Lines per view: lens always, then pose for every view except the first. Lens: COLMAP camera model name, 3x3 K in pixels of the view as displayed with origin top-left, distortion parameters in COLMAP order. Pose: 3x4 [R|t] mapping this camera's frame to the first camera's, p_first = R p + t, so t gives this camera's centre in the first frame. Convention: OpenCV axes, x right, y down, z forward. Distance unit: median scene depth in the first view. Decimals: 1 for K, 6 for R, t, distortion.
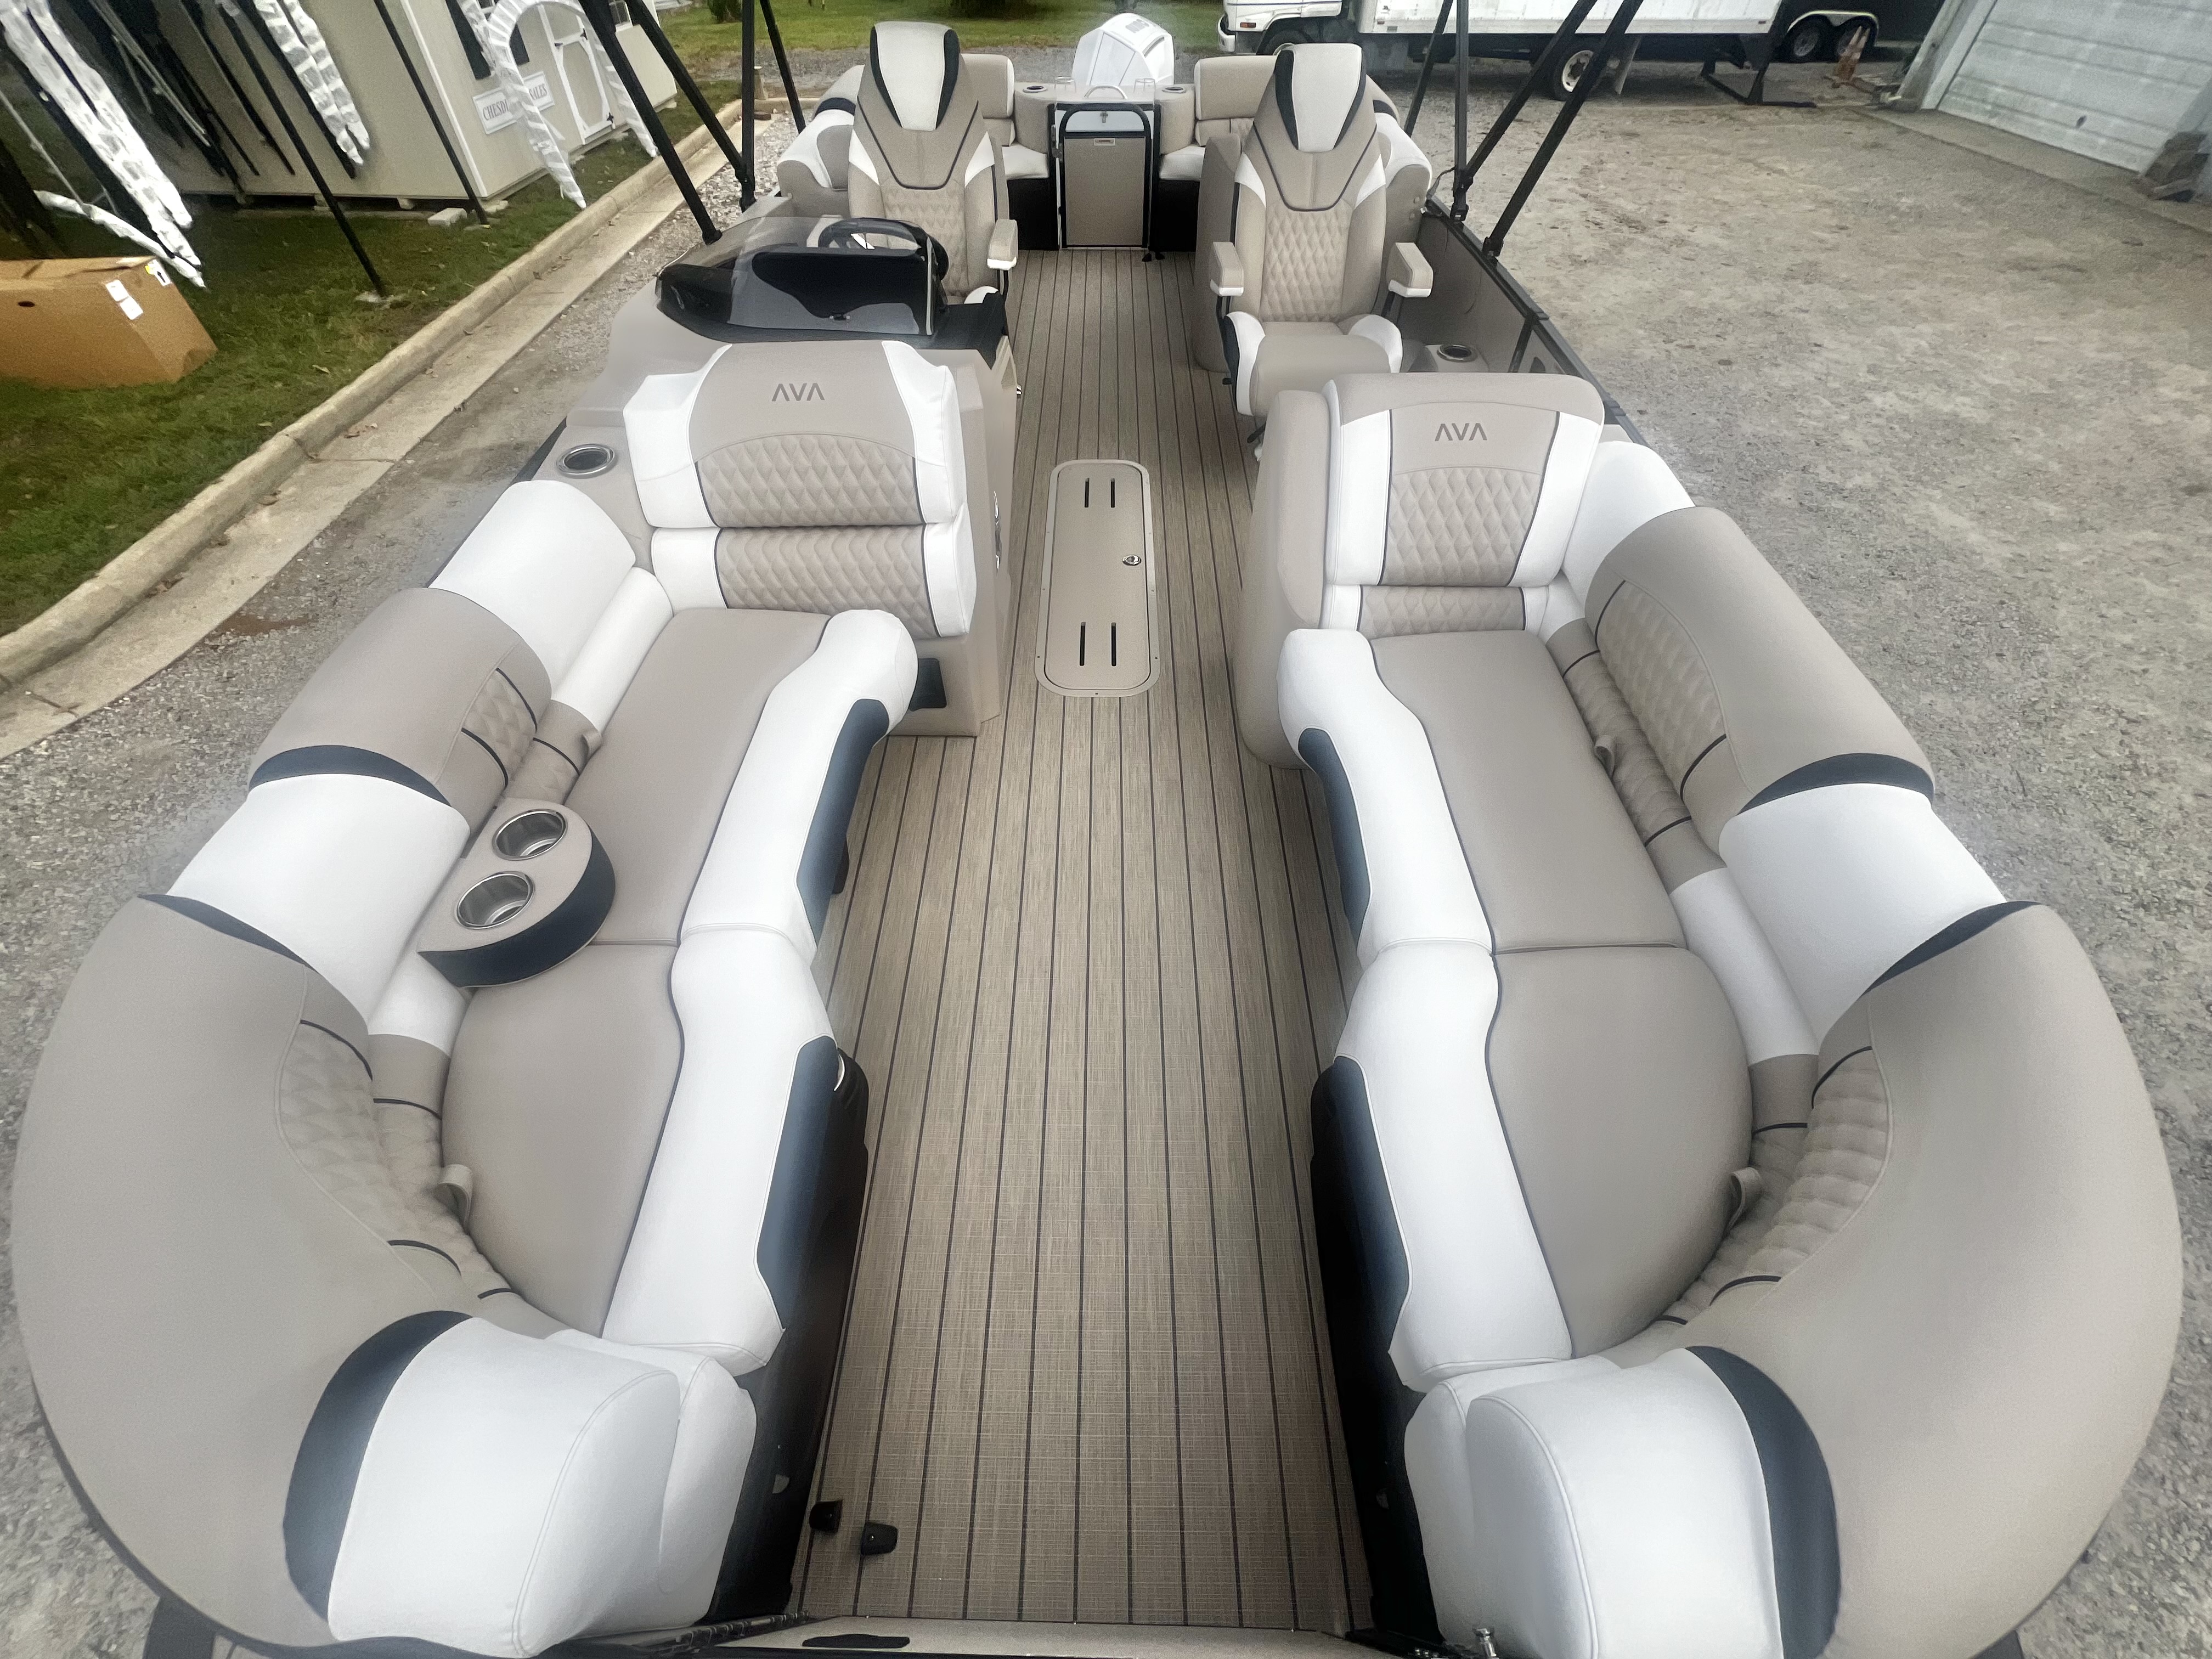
lens RADIAL K [[888.0, 0, 1098.7], [0, 888.0, 831.2], [0, 0, 1]] dist [-0.001433, -0.000095]
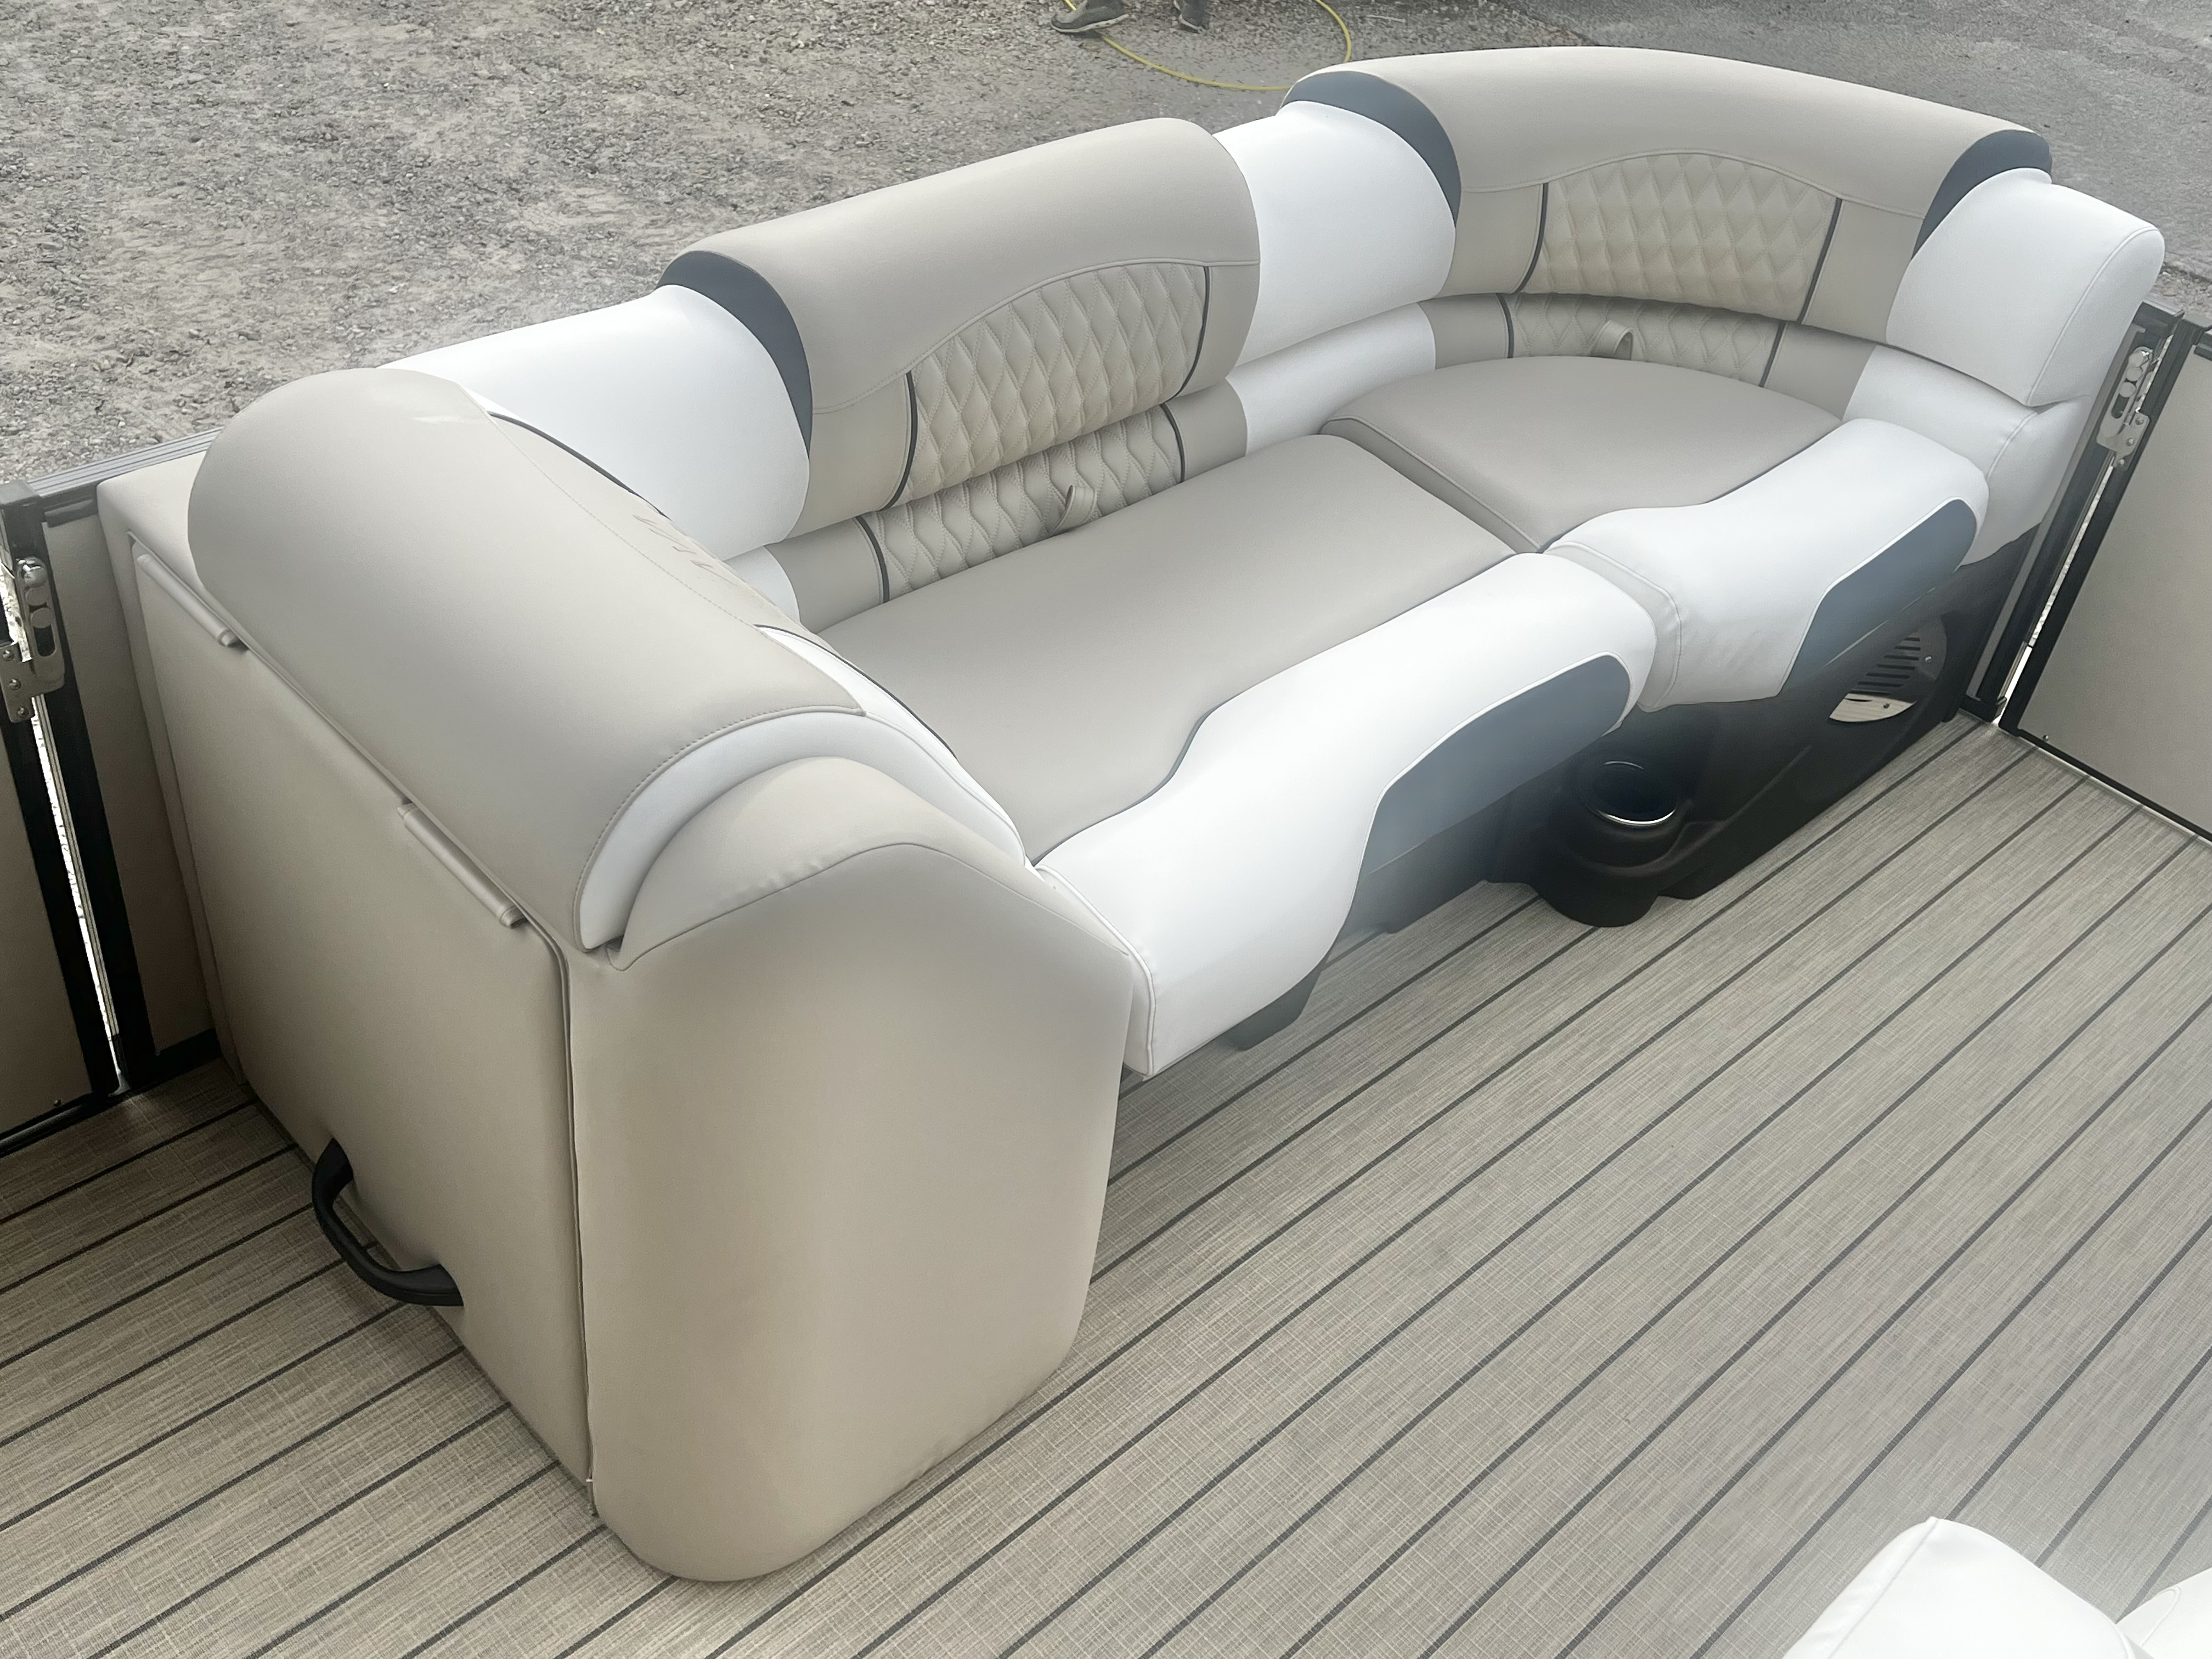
lens RADIAL K [[2201.0, 0, 1096.6], [0, 2201.0, 792.6], [0, 0, 1]] dist [0.032116, -0.026937]
pose [[-0.694586, -0.505853, 0.511529, -0.098079], [0.478410, 0.206246, 0.853573, -0.489879], [-0.537283, 0.837601, 0.098750, 0.396364]]
